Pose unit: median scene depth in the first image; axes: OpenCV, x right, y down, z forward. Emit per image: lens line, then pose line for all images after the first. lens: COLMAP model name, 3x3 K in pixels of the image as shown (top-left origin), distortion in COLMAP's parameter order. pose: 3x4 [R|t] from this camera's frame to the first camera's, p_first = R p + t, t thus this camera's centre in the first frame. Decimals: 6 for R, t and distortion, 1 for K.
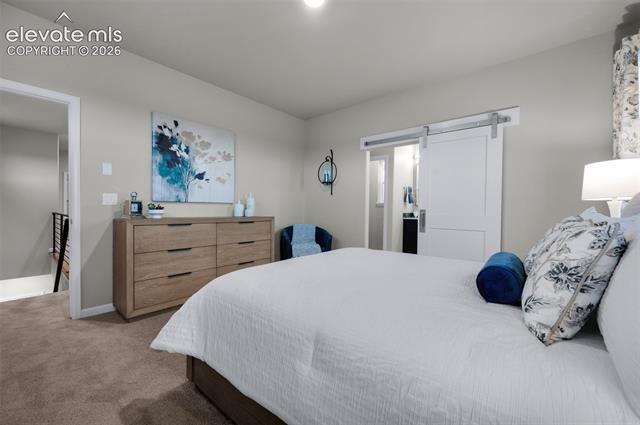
lens RADIAL K [[257.1, 0, 321.7], [0, 257.1, 210.2], [0, 0, 1]] dist [0.000412, -0.000414]
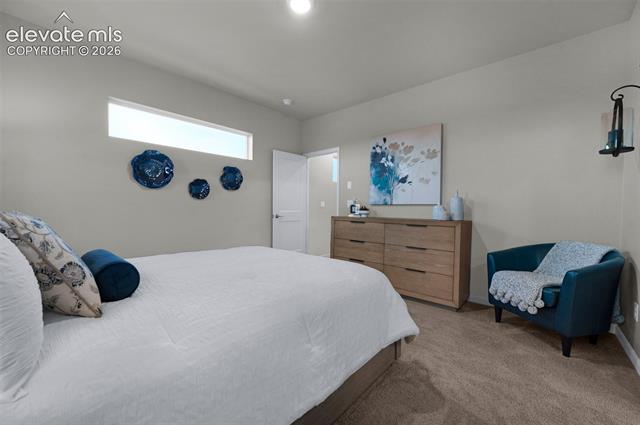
lens RADIAL K [[257.1, 0, 320.7], [0, 257.1, 214.6], [0, 0, 1]] dist [0.000412, -0.000414]
pose [[-0.034505, 0.014523, -0.999299, 0.653421], [-0.019527, 0.999694, 0.015203, 0.002217], [0.999214, 0.020038, -0.034211, 0.738468]]
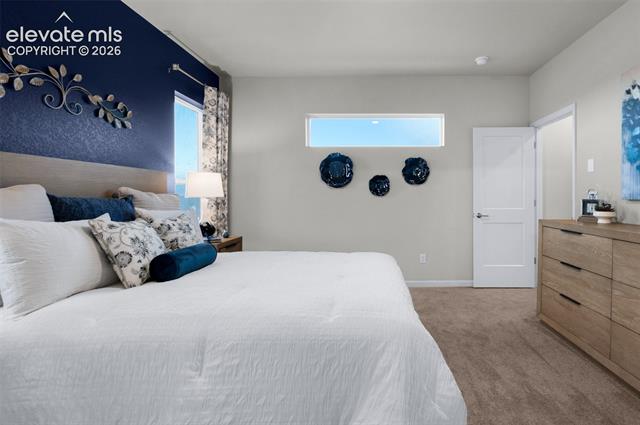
lens RADIAL K [[308.1, 0, 374.5], [0, 308.1, 198.2], [0, 0, 1]] dist [-0.003312, 0.000056]
pose [[-0.768945, -0.005289, -0.639293, 0.388347], [-0.009693, 0.999947, 0.003385, -0.033237], [0.639242, 0.008799, -0.768956, 1.135397]]
